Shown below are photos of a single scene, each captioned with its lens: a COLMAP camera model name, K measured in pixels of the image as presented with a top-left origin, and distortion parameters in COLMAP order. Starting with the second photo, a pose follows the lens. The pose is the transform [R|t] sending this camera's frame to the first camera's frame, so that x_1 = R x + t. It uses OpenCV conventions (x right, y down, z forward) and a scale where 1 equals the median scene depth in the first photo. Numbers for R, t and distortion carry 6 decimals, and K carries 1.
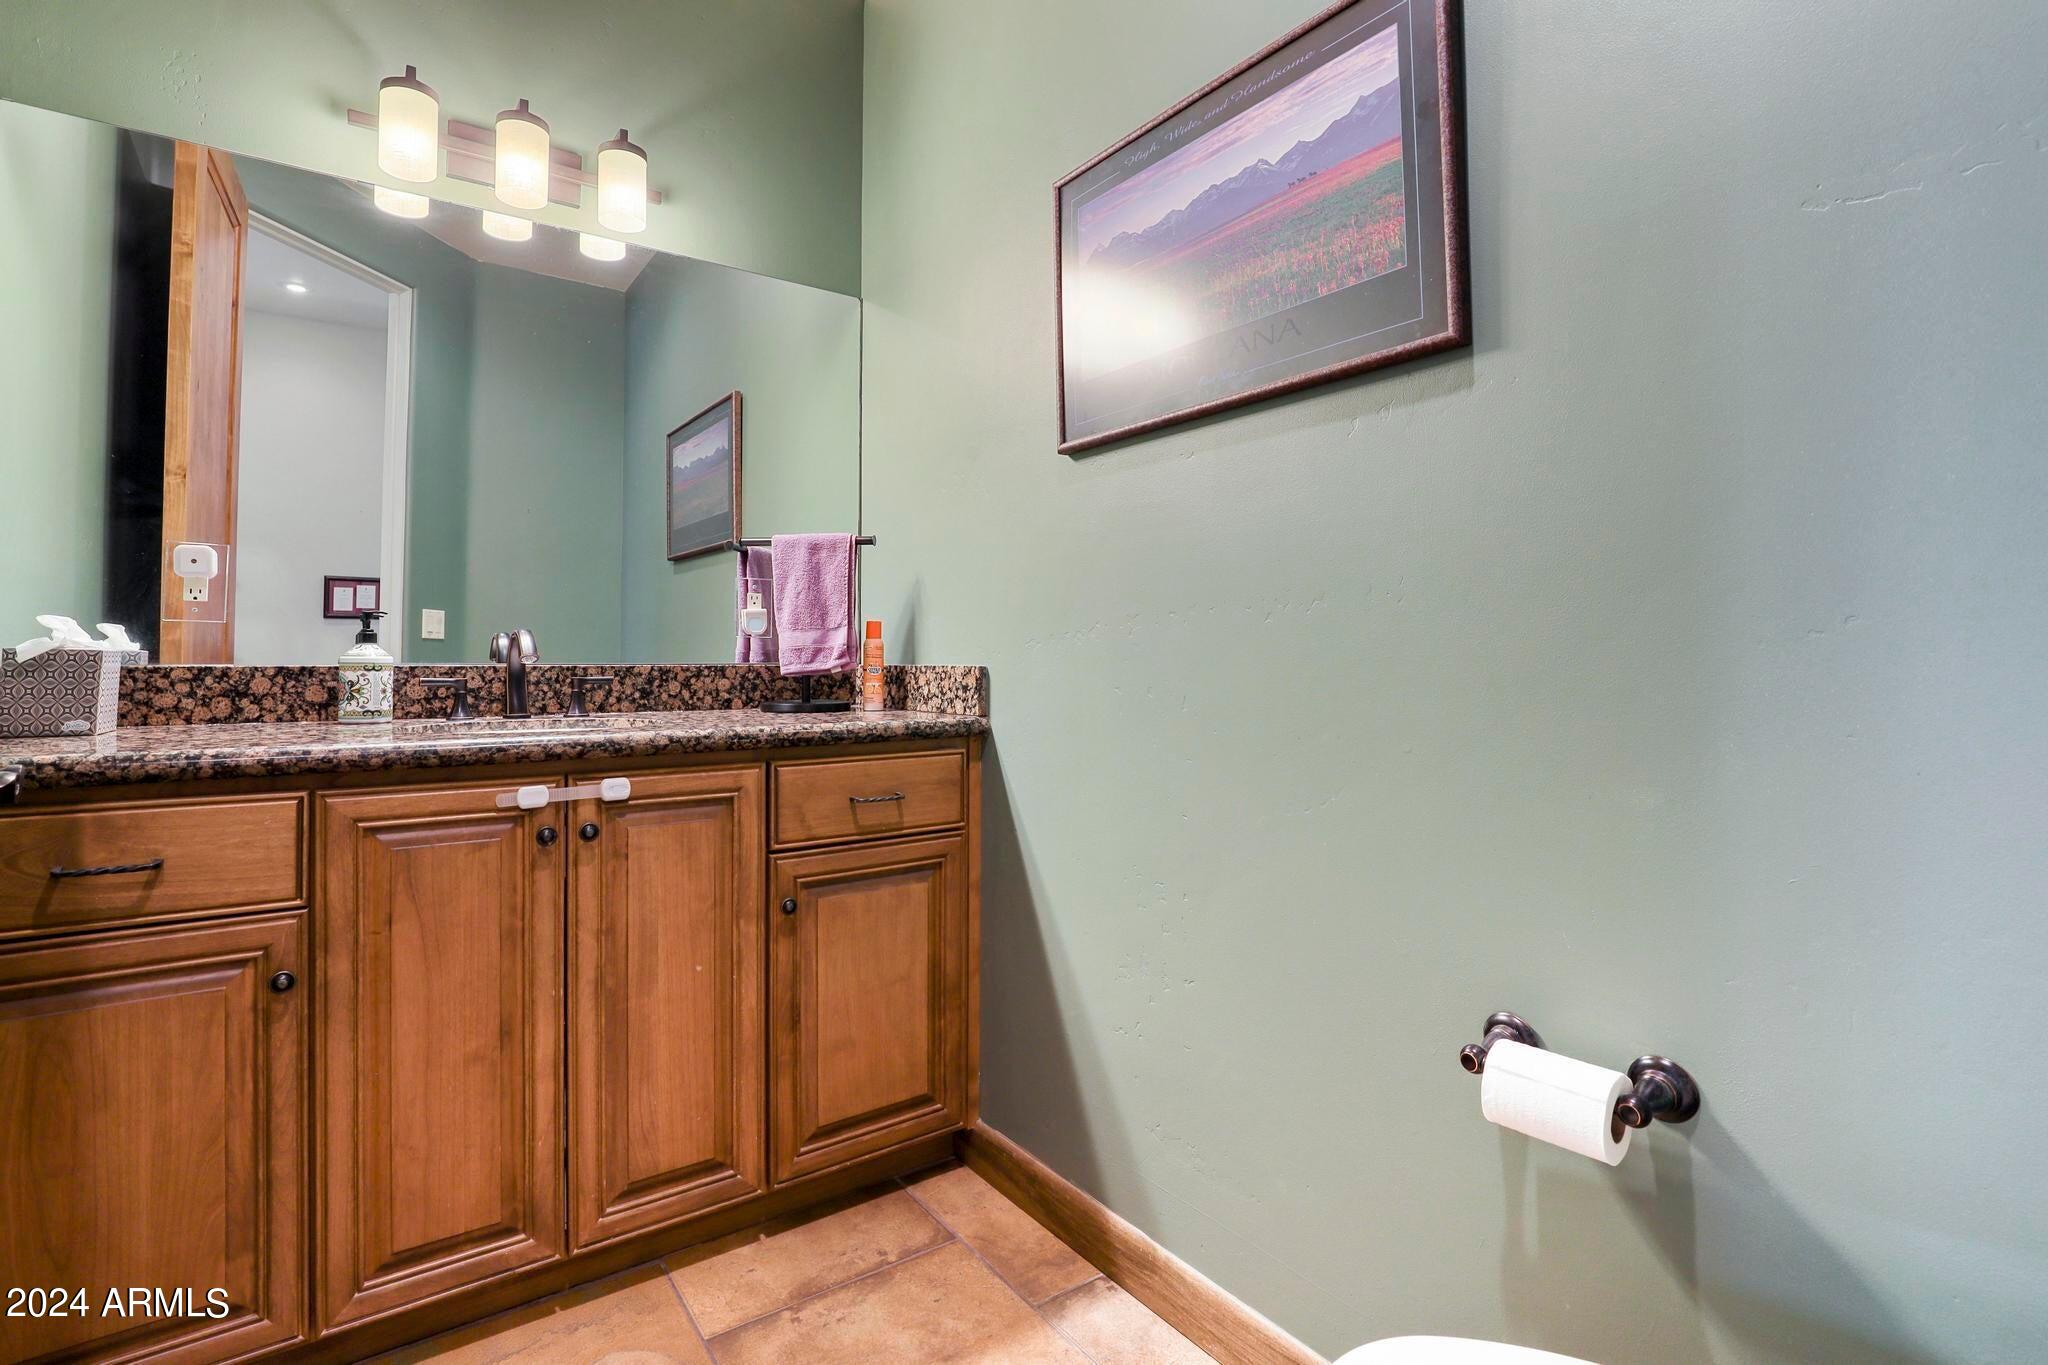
lens RADIAL K [[948.8, 0, 1002.4], [0, 948.8, 650.0], [0, 0, 1]] dist [-0.017115, -0.000935]
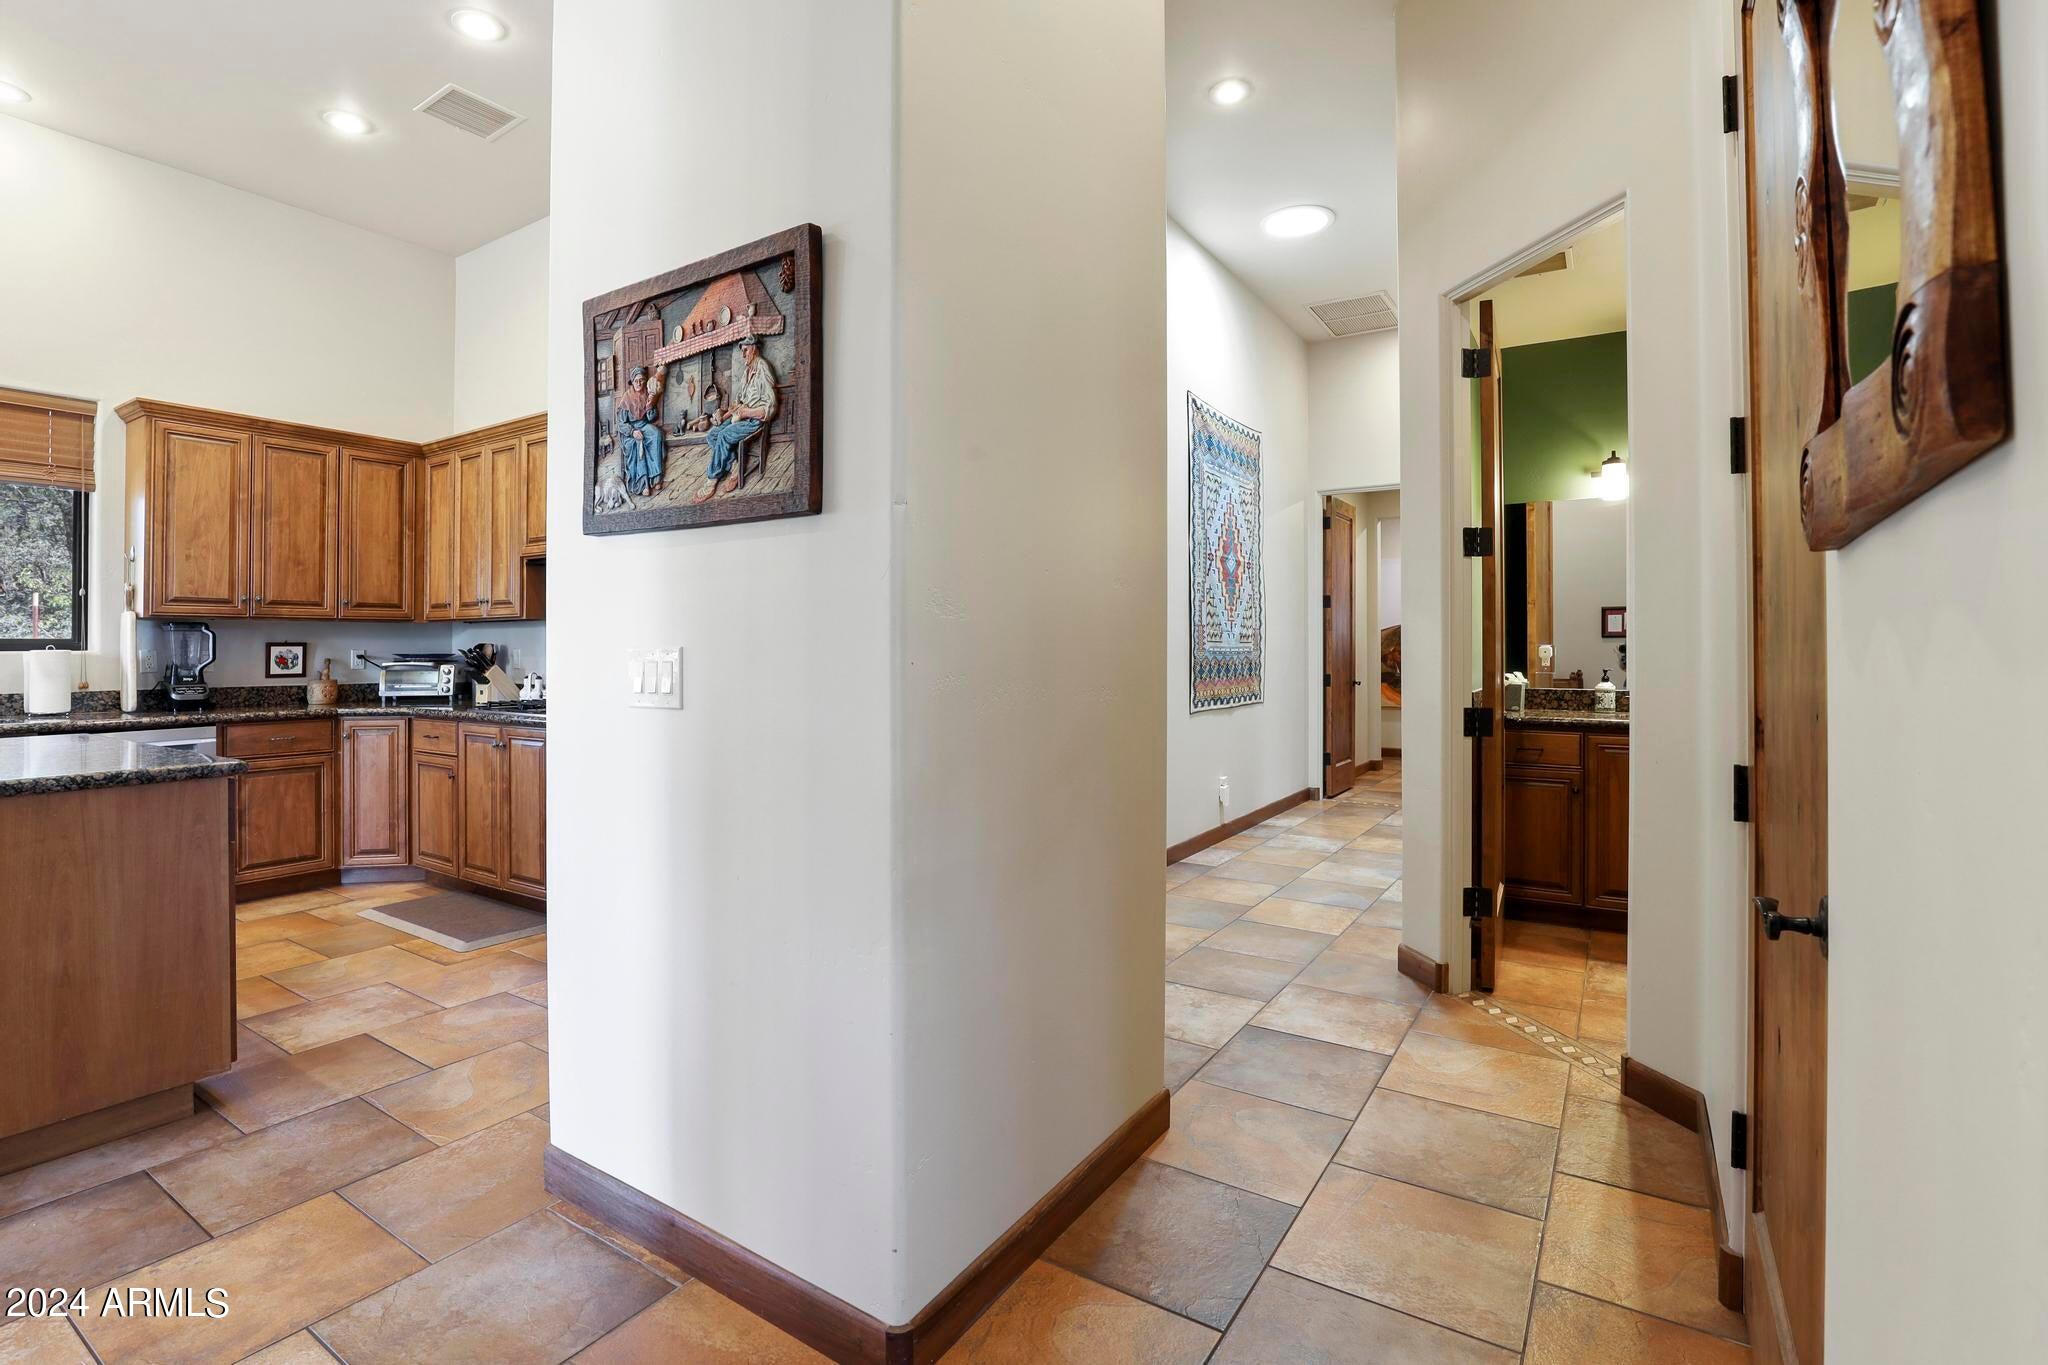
lens RADIAL K [[948.8, 0, 985.4], [0, 948.8, 641.5], [0, 0, 1]] dist [-0.017115, -0.000935]
pose [[0.350447, -0.006825, -0.936558, 1.260223], [0.010692, 0.999937, -0.003286, -0.139613], [0.936522, -0.008862, 0.350498, -1.643769]]
